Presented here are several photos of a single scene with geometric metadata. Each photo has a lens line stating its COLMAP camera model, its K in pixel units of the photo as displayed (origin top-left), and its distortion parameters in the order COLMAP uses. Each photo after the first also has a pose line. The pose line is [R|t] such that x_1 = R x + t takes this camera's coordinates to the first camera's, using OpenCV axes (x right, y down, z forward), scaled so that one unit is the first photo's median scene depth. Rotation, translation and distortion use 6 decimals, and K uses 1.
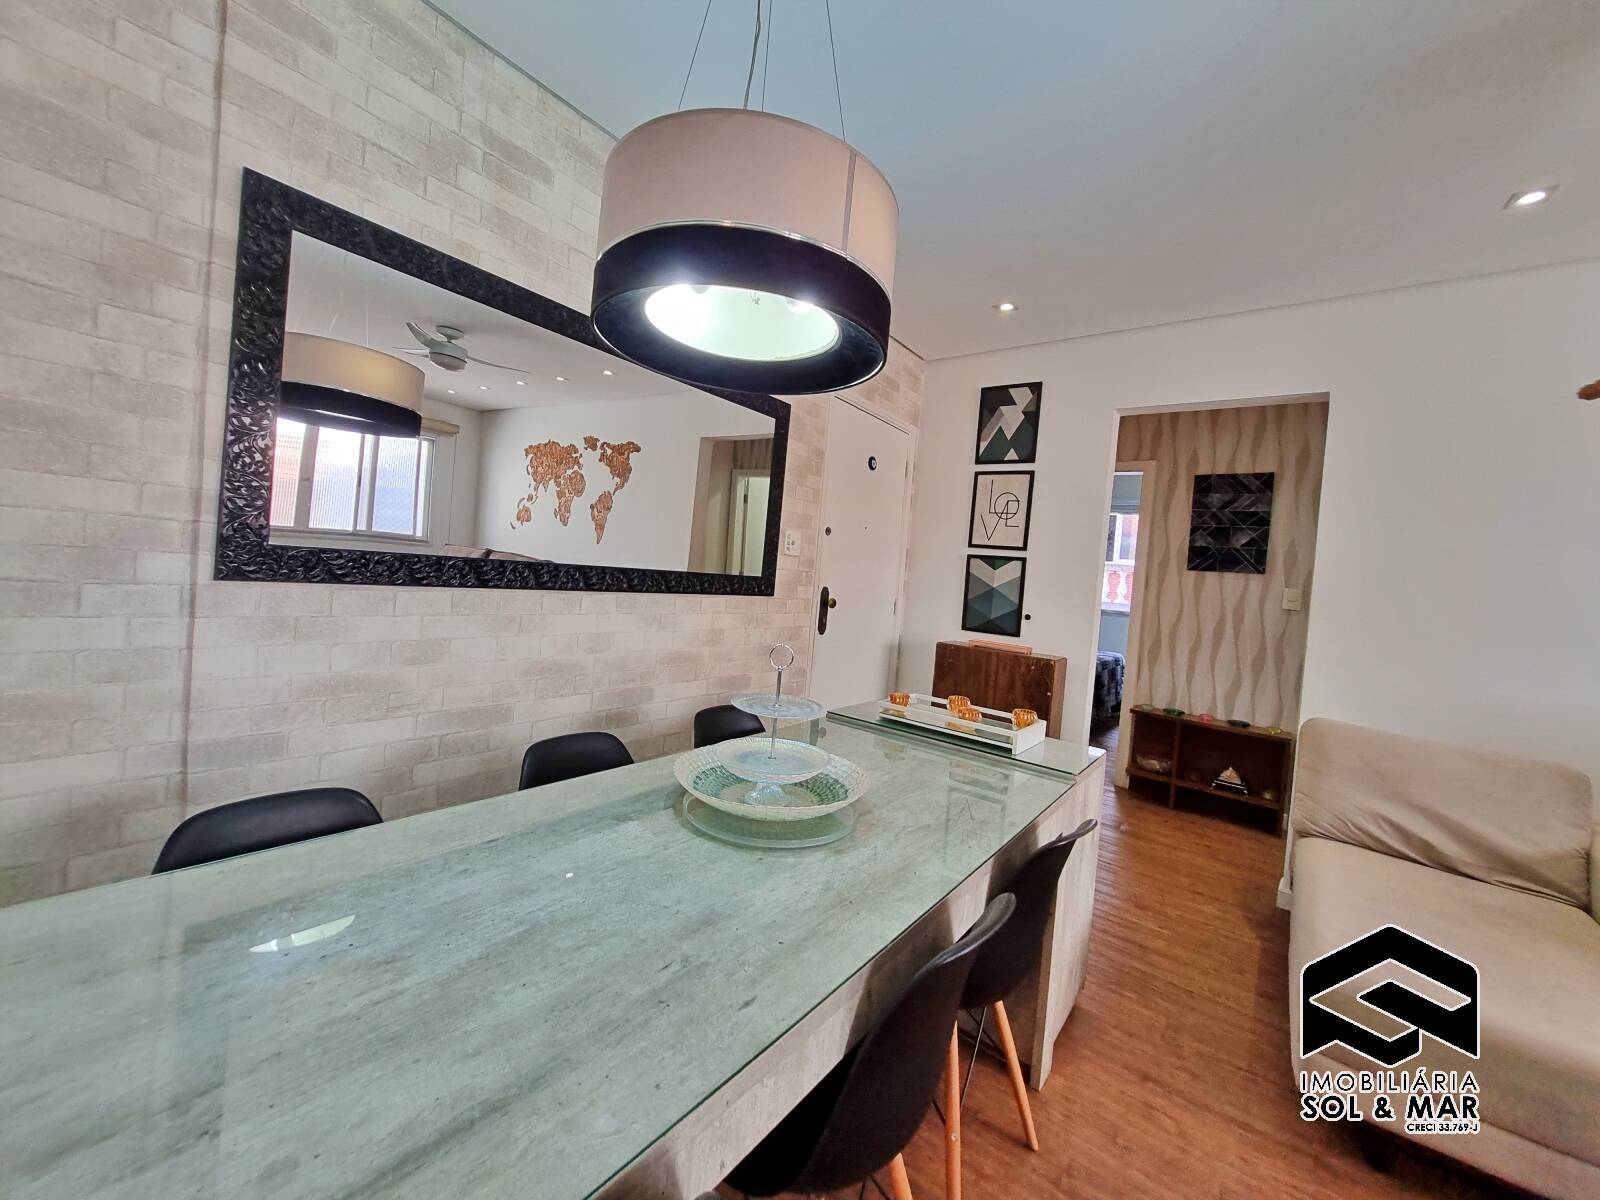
lens RADIAL K [[621.7, 0, 801.0], [0, 621.7, 576.5], [0, 0, 1]] dist [-0.000943, -0.001272]
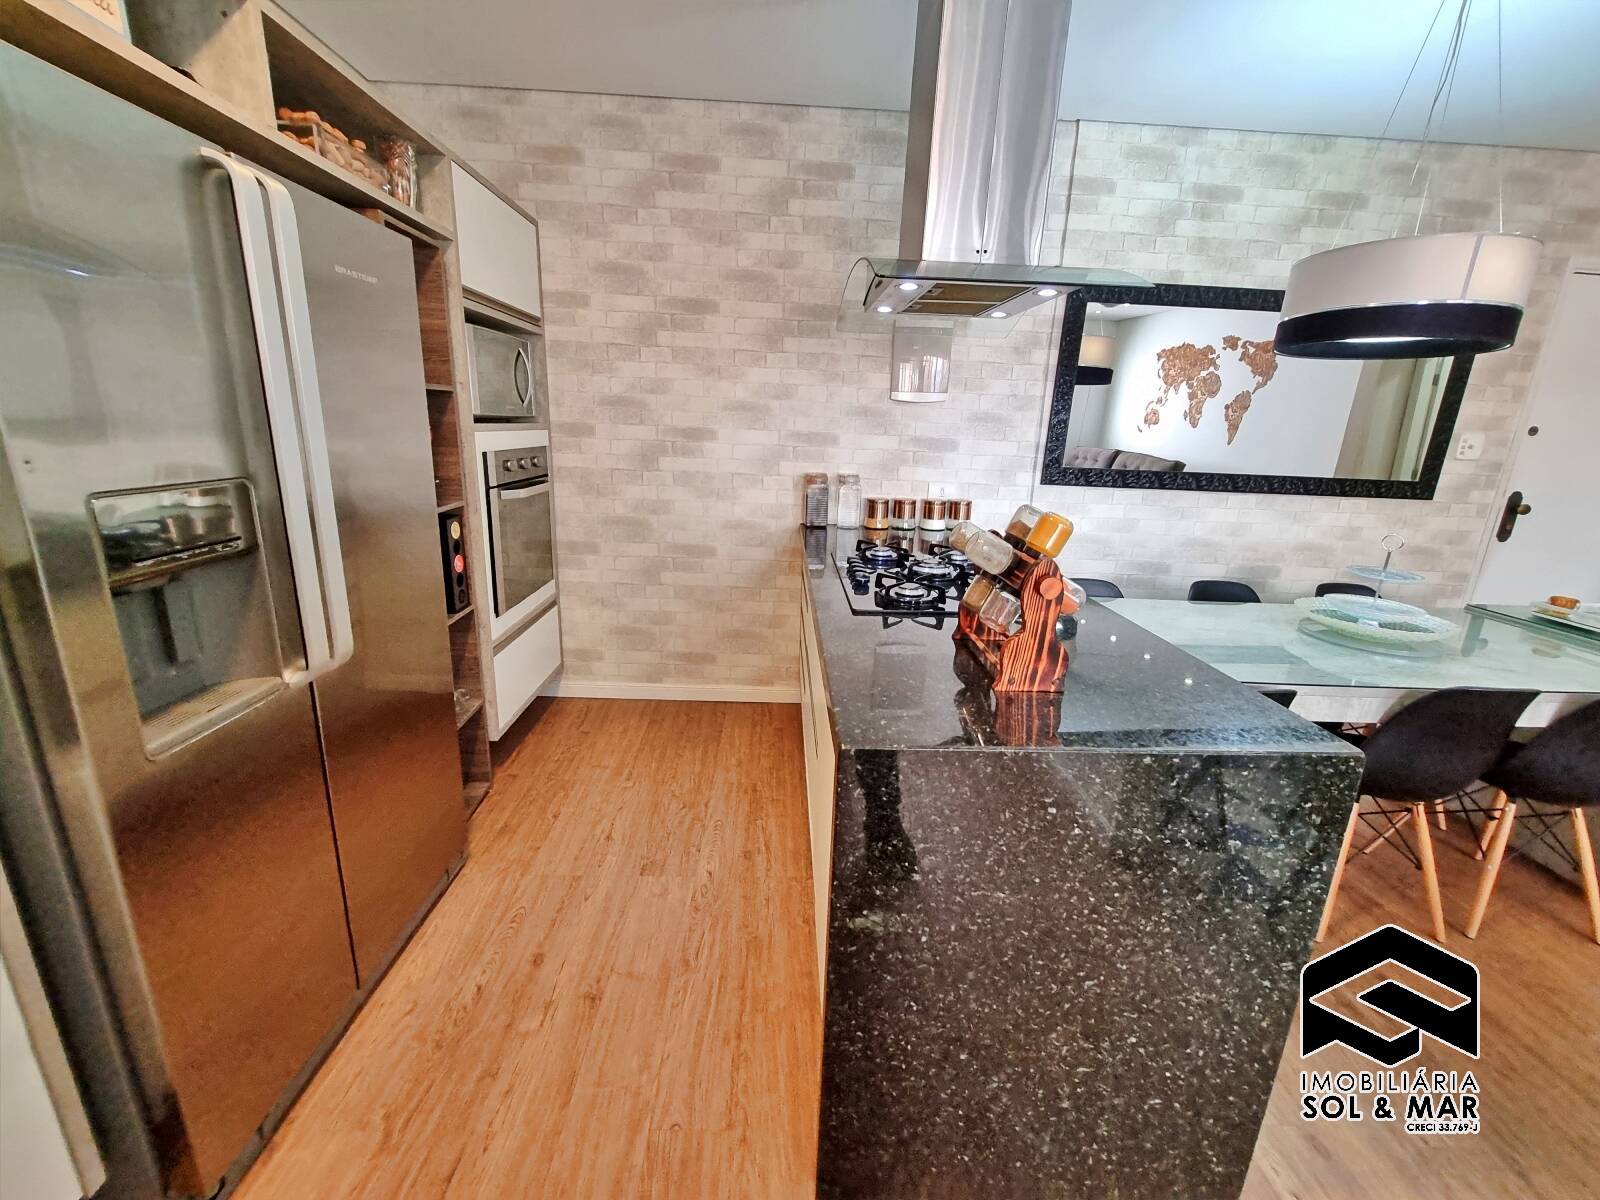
lens RADIAL K [[621.7, 0, 789.0], [0, 621.7, 584.8], [0, 0, 1]] dist [-0.000943, -0.001272]
pose [[0.621649, 0.136320, -0.771343, 0.090042], [0.007278, 0.983692, 0.179714, -0.019092], [0.783262, -0.117333, 0.610519, -0.419243]]
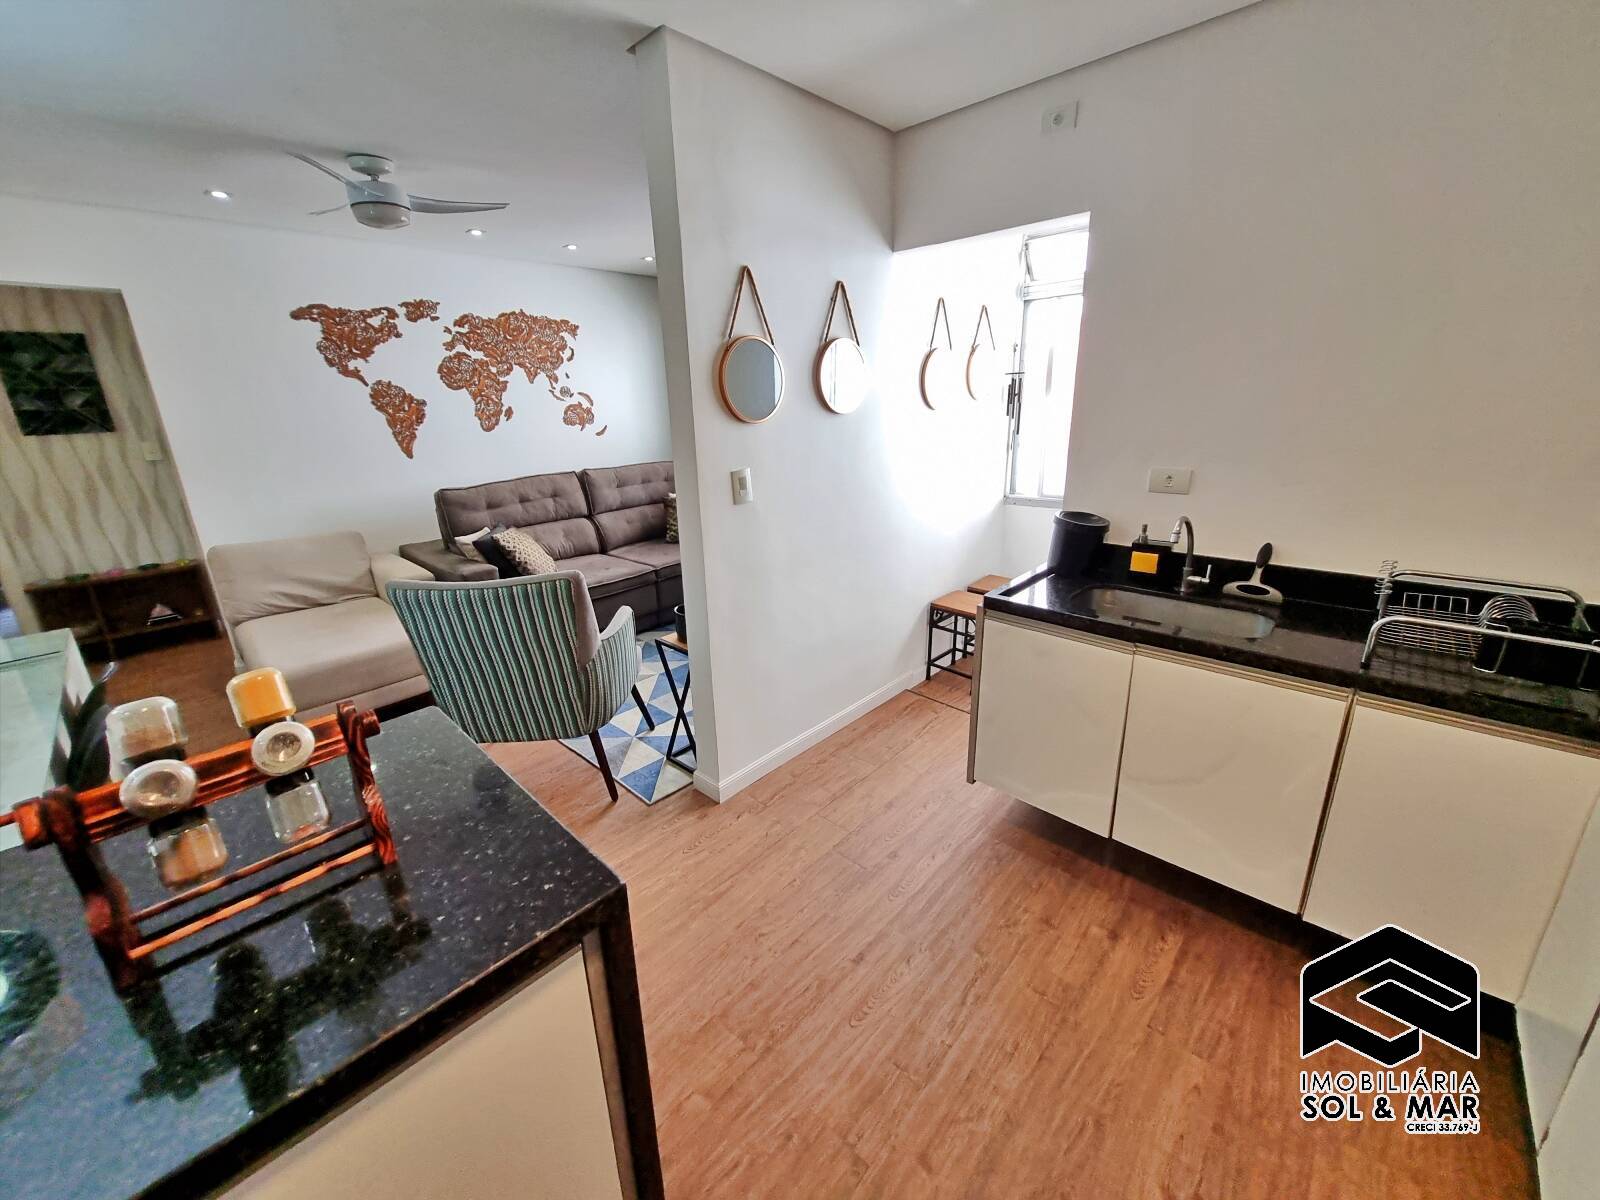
lens RADIAL K [[621.7, 0, 795.6], [0, 621.7, 584.6], [0, 0, 1]] dist [-0.000943, -0.001272]
pose [[0.088601, -0.371396, 0.924238, -0.294077], [0.045030, 0.928432, 0.368764, -0.114046], [-0.995049, 0.008945, 0.098984, -0.343036]]
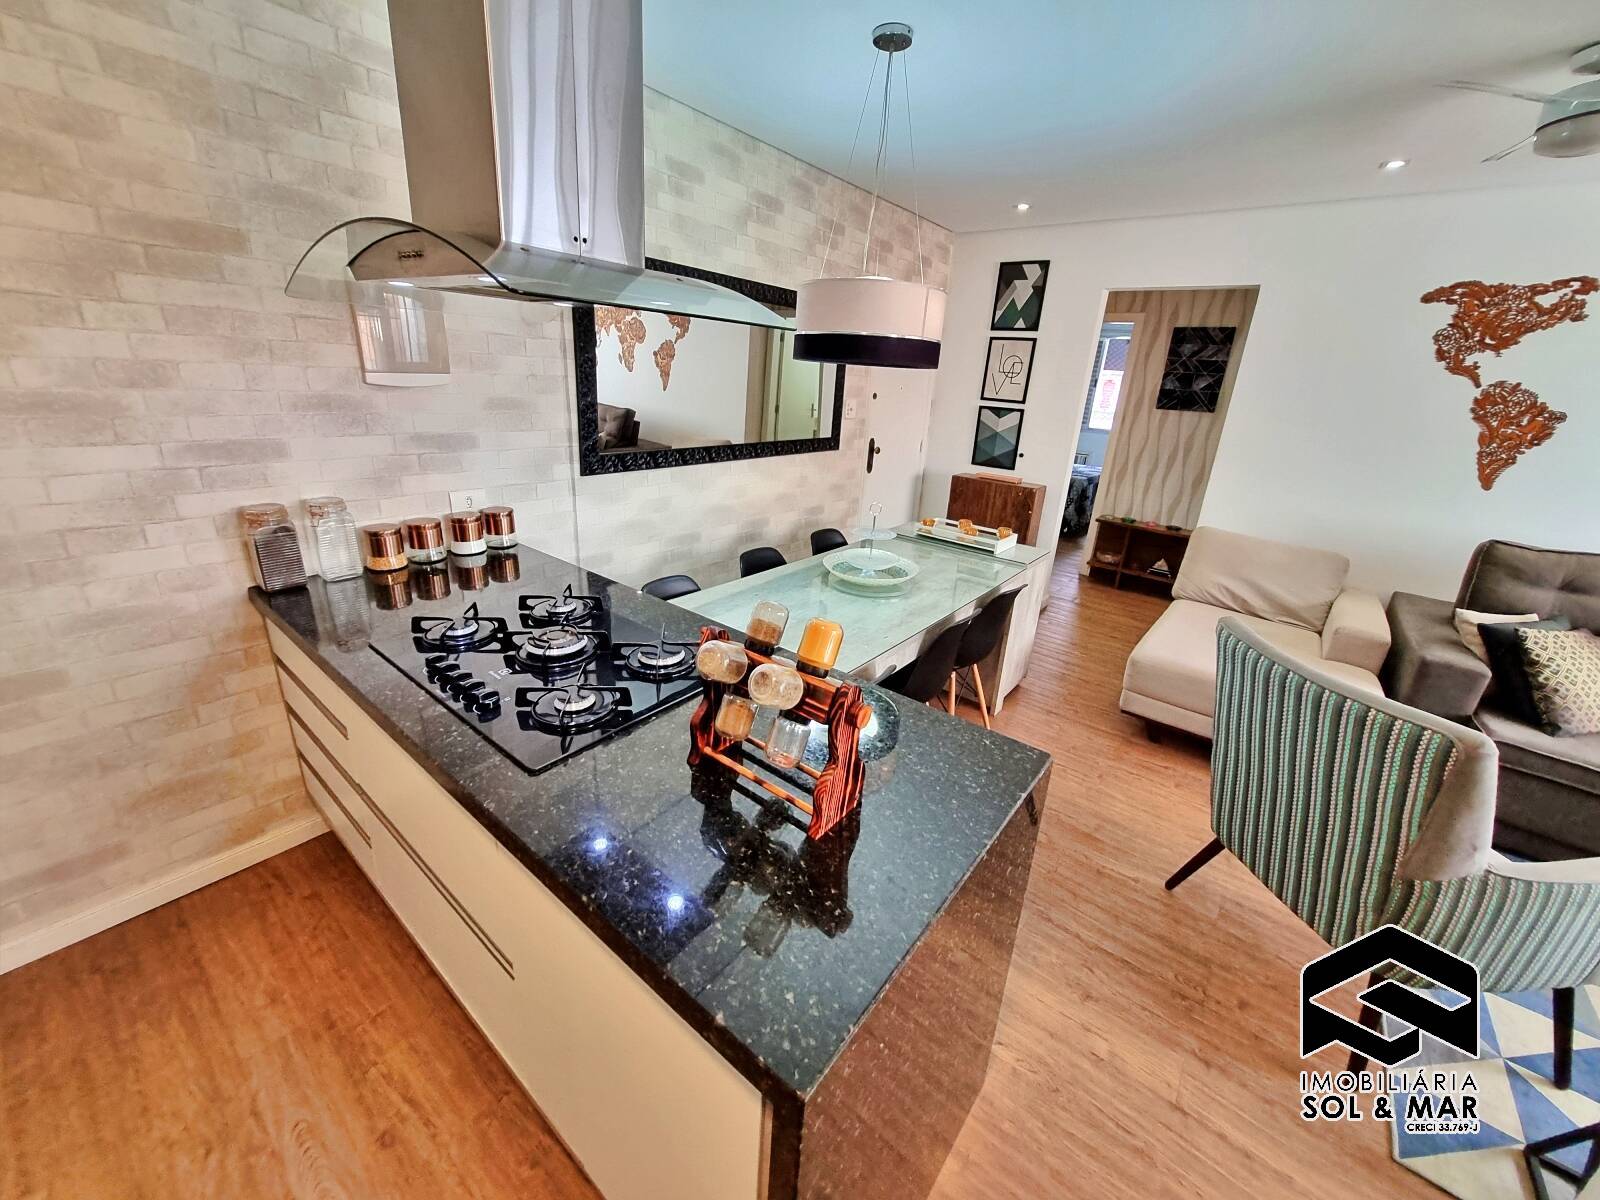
lens RADIAL K [[621.7, 0, 796.4], [0, 621.7, 583.8], [0, 0, 1]] dist [-0.000943, -0.001272]
pose [[0.999434, -0.020971, -0.026298, -0.091567], [0.028176, 0.948975, 0.314091, -0.105182], [0.018369, -0.314654, 0.949029, -0.369046]]
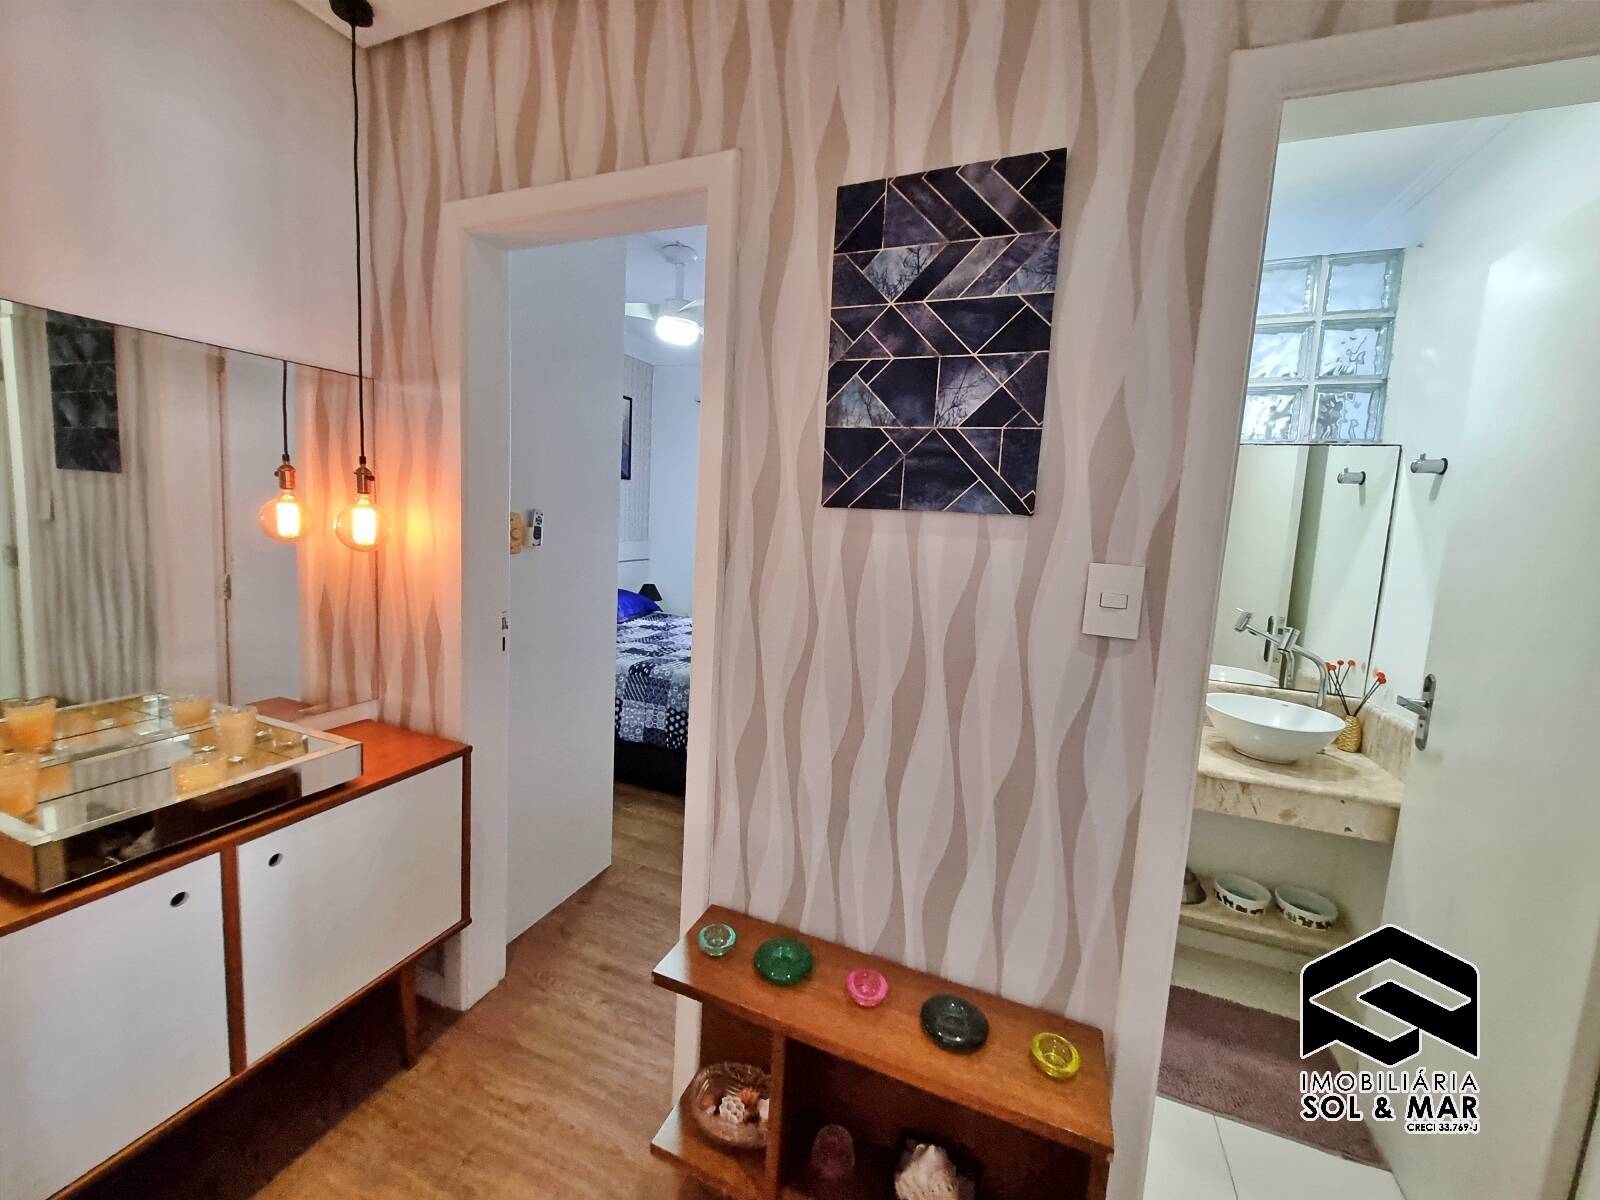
lens RADIAL K [[621.7, 0, 802.4], [0, 621.7, 571.5], [0, 0, 1]] dist [-0.000943, -0.001272]
pose [[0.960767, -0.066497, 0.269268, 0.613429], [0.034719, 0.992032, 0.121106, -0.019175], [-0.275176, -0.107006, 0.955420, 0.817067]]
